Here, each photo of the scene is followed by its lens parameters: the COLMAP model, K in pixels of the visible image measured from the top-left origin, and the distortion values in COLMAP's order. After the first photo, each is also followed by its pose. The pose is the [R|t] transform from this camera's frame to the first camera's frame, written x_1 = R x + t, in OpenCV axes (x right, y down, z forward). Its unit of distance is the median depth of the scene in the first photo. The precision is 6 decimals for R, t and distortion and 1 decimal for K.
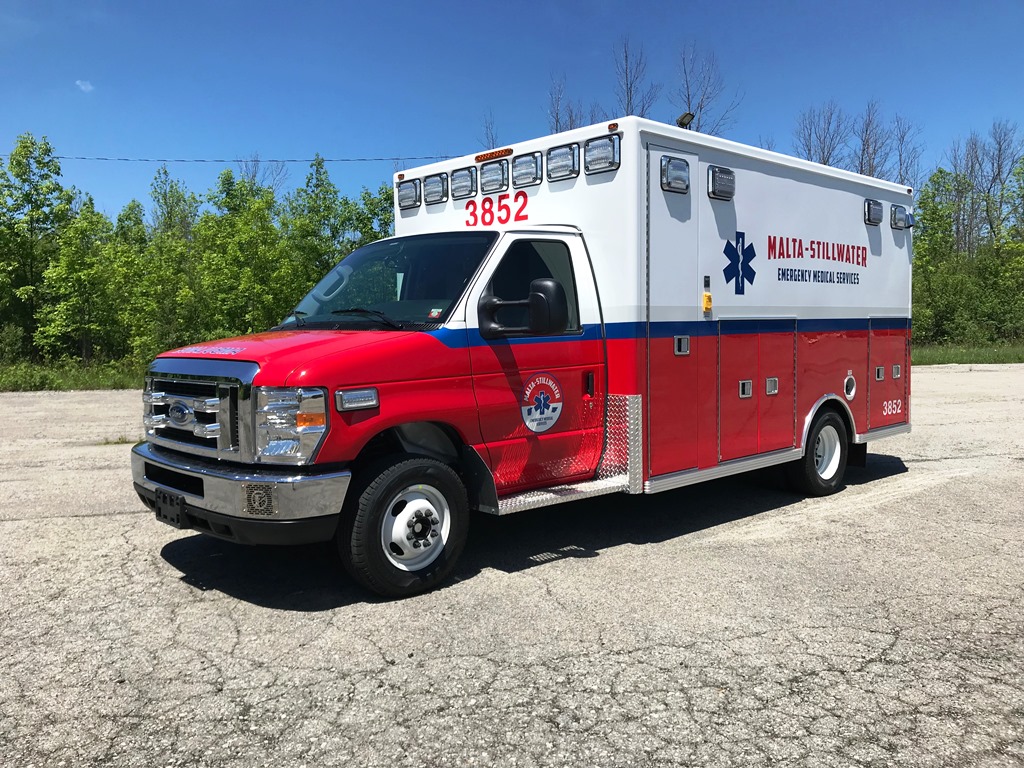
lens RADIAL K [[841.3, 0, 508.6], [0, 841.3, 382.7], [0, 0, 1]] dist [0.076910, -0.136981]
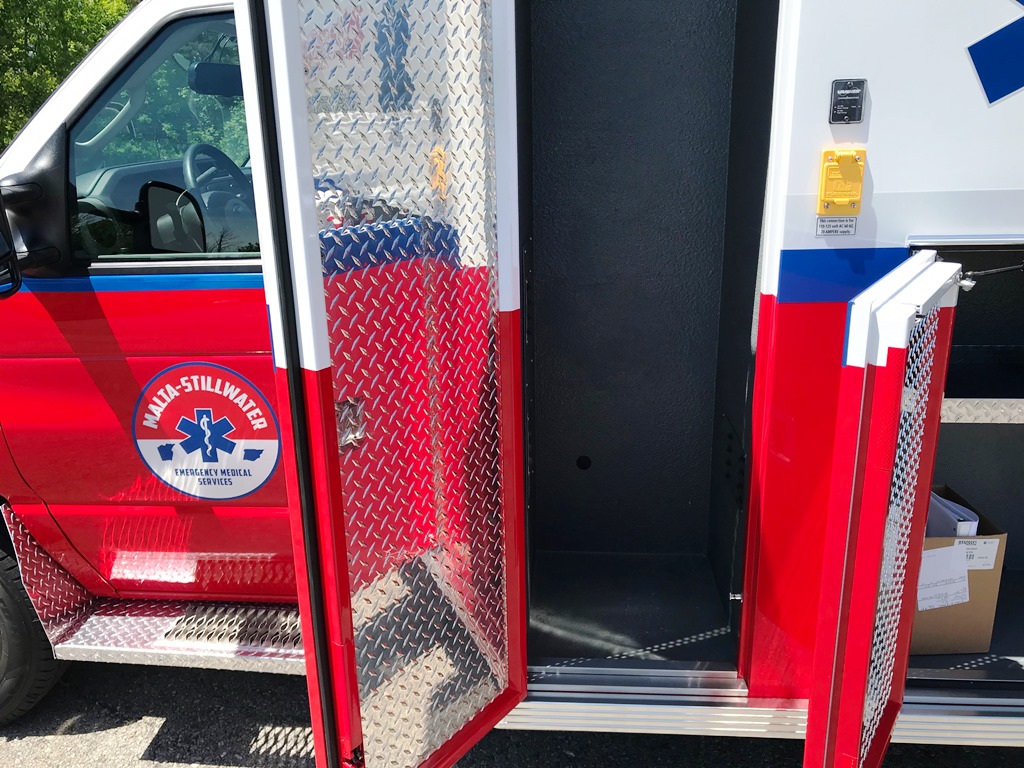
lens RADIAL K [[846.3, 0, 519.5], [0, 846.3, 382.5], [0, 0, 1]] dist [0.010724, 0.003907]
pose [[0.659681, 0.221901, -0.718039, 0.375937], [-0.036723, 0.963793, 0.264110, -0.101034], [0.750648, -0.147860, 0.643945, 0.738615]]
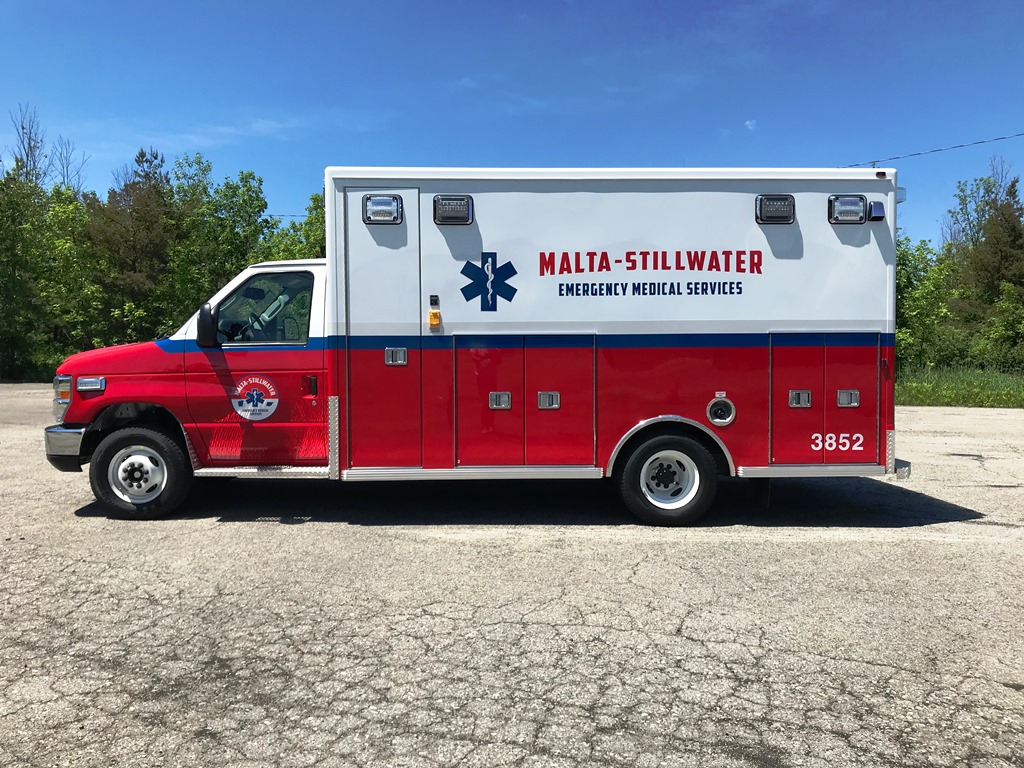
lens RADIAL K [[841.3, 0, 508.6], [0, 841.3, 382.7], [0, 0, 1]] dist [0.076910, -0.136981]
pose [[0.744148, 0.037206, -0.666978, 1.046652], [-0.050206, 0.998739, -0.000303, -0.016242], [0.666126, 0.033712, 0.745077, 0.246085]]
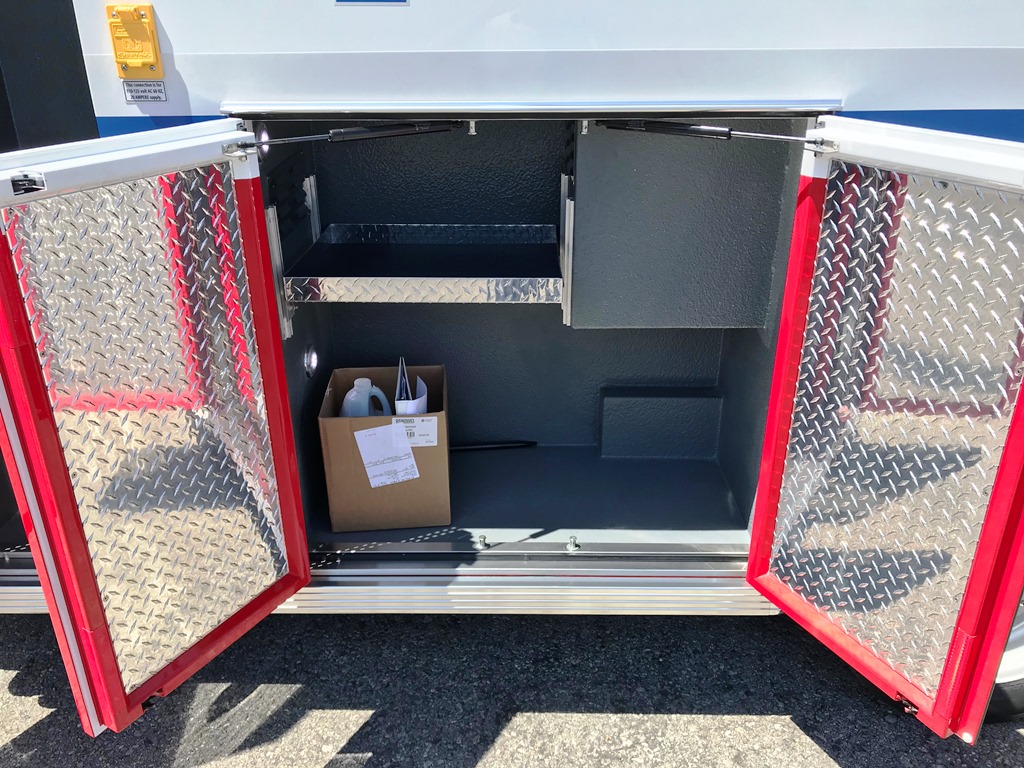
lens RADIAL K [[846.3, 0, 519.5], [0, 846.3, 382.5], [0, 0, 1]] dist [0.010724, 0.003907]
pose [[0.713837, 0.299615, -0.632983, 0.508581], [-0.052361, 0.924163, 0.378393, -0.103002], [0.698352, -0.236967, 0.675390, 0.884169]]
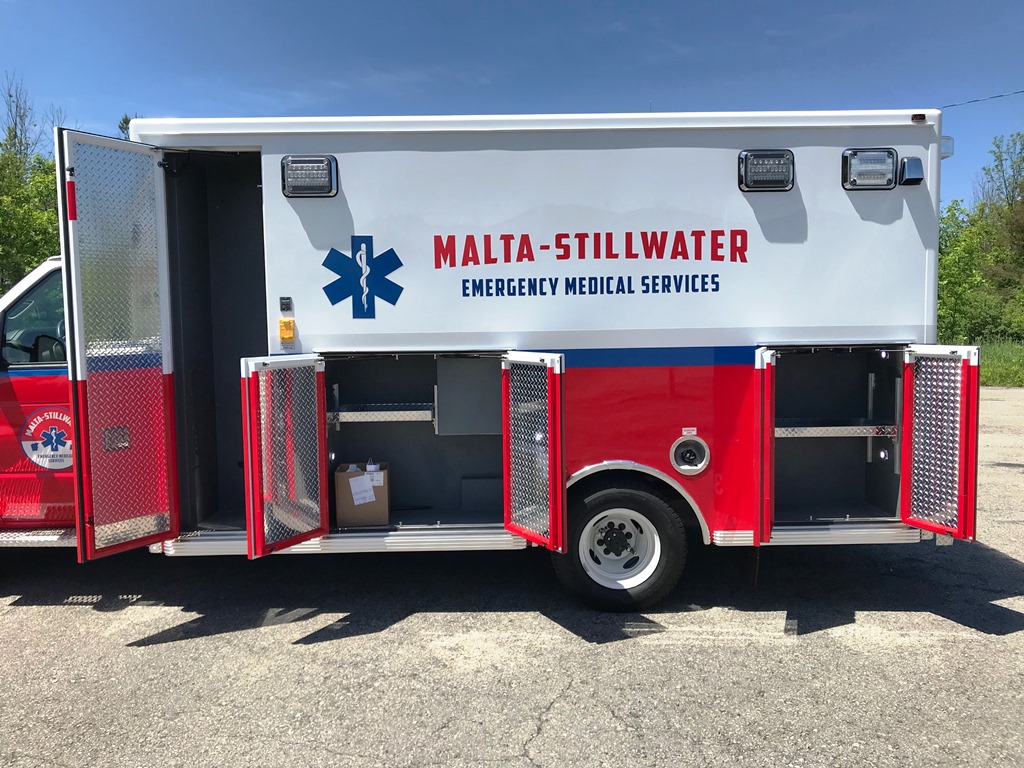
lens RADIAL K [[826.5, 0, 517.5], [0, 826.5, 382.1], [0, 0, 1]] dist [0.059031, -0.078669]
pose [[0.728905, 0.059968, -0.681984, 0.925852], [-0.040912, 0.998191, 0.044047, -0.090041], [0.683392, -0.004205, 0.730040, 0.578965]]
